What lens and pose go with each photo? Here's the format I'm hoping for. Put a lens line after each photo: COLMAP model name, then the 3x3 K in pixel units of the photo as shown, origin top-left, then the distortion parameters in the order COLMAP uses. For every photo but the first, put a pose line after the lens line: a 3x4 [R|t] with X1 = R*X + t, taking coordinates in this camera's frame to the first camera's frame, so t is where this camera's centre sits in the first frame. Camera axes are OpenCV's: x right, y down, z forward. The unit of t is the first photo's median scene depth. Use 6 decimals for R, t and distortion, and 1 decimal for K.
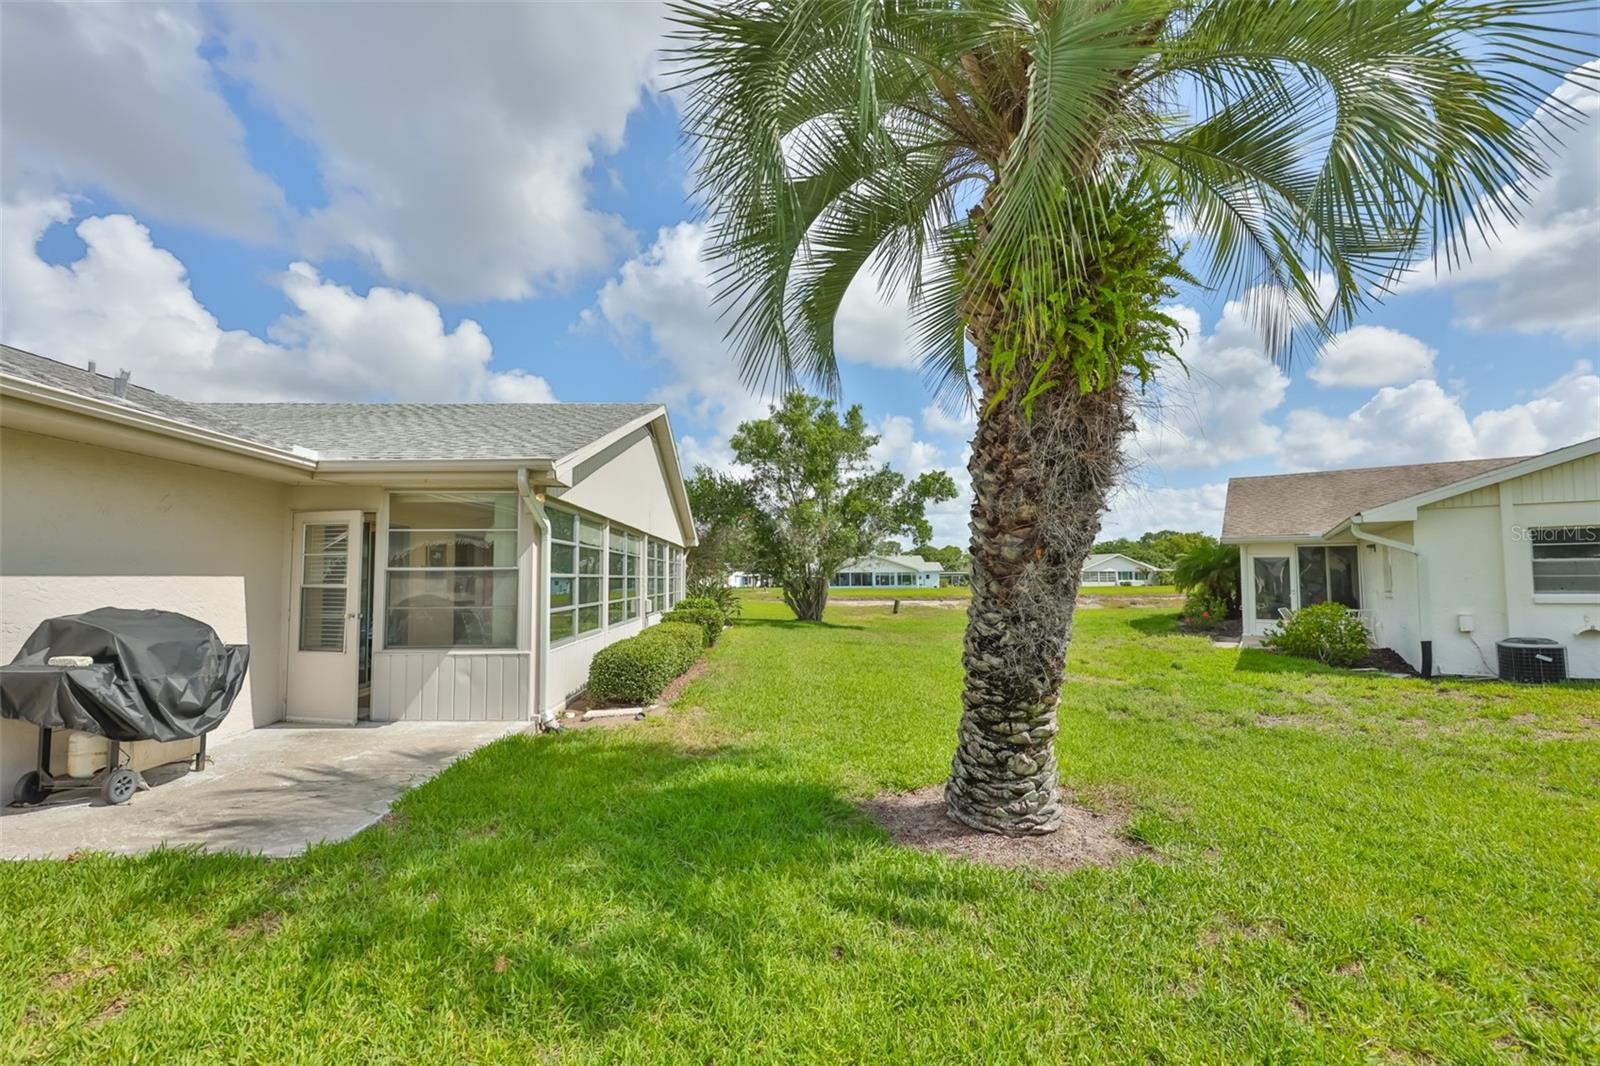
lens RADIAL K [[689.4, 0, 801.7], [0, 689.4, 541.9], [0, 0, 1]] dist [-0.006461, 0.000553]
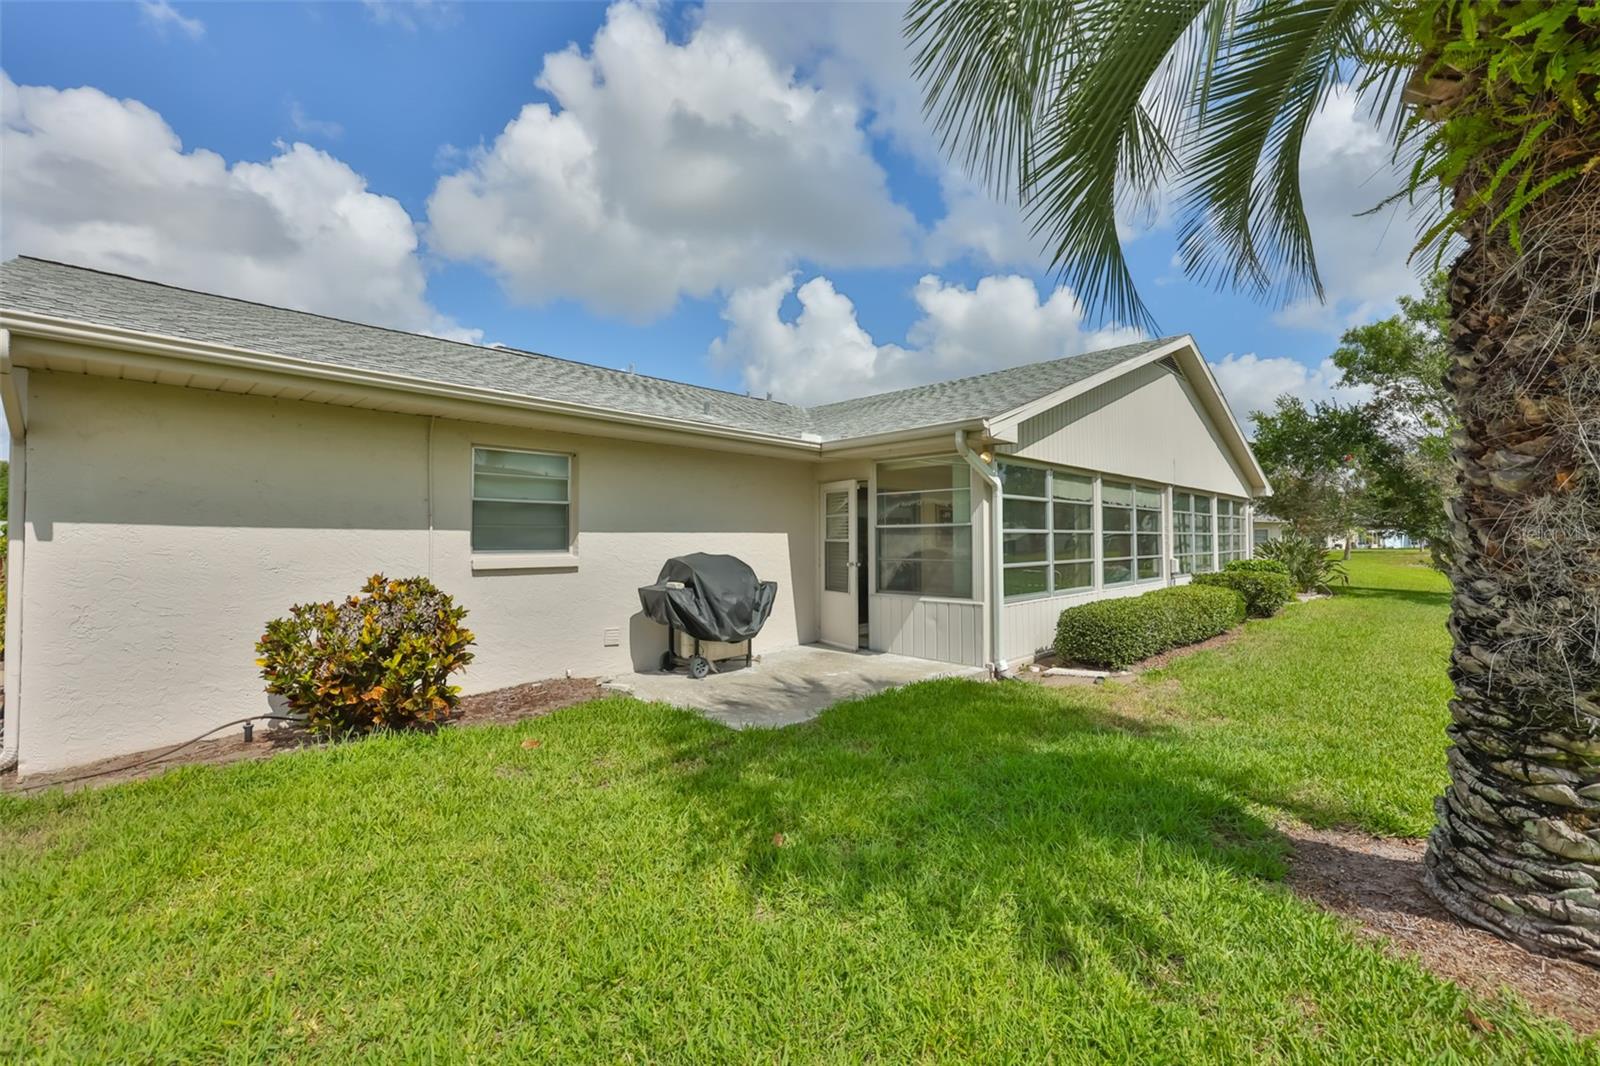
lens RADIAL K [[689.4, 0, 792.7], [0, 689.4, 534.7], [0, 0, 1]] dist [-0.006461, 0.000553]
pose [[0.670460, -0.004797, -0.741930, 0.140196], [0.040604, 0.998718, 0.030235, 0.008038], [0.740834, -0.050397, 0.669795, 0.058471]]
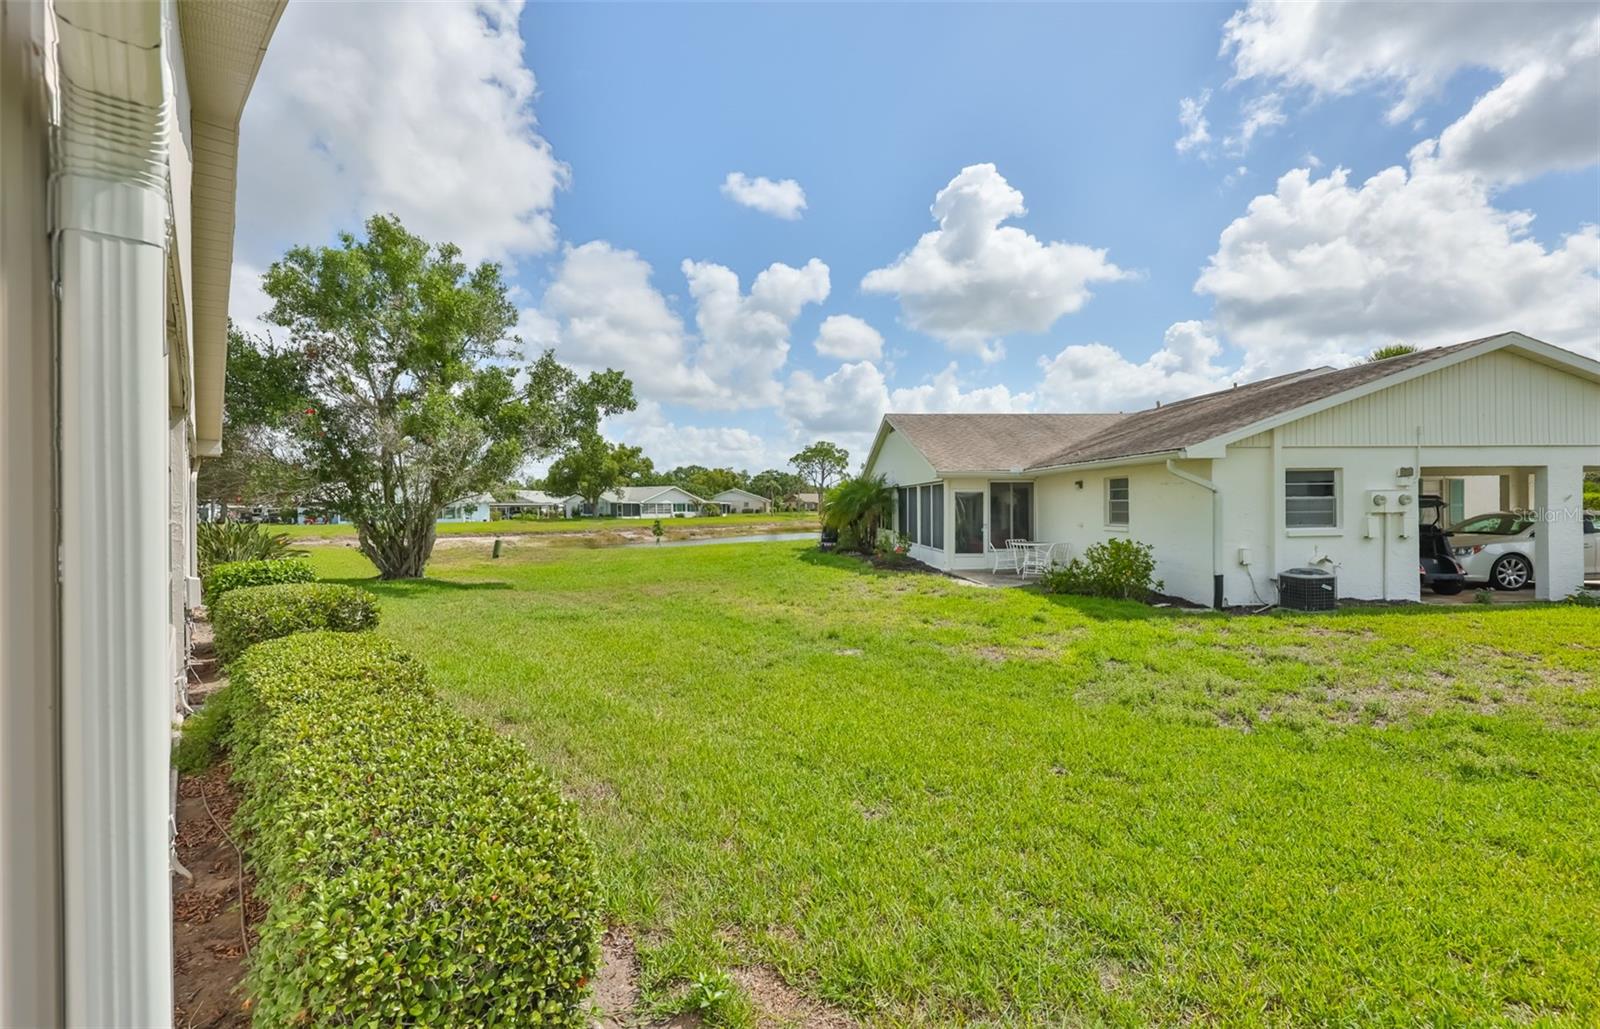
lens RADIAL K [[684.8, 0, 814.4], [0, 684.8, 498.1], [0, 0, 1]] dist [-0.022105, -0.000110]
pose [[0.781168, 0.008579, 0.624261, -0.211881], [-0.031064, 0.999201, 0.025141, 0.022201], [-0.623547, -0.039032, 0.780811, 0.601542]]
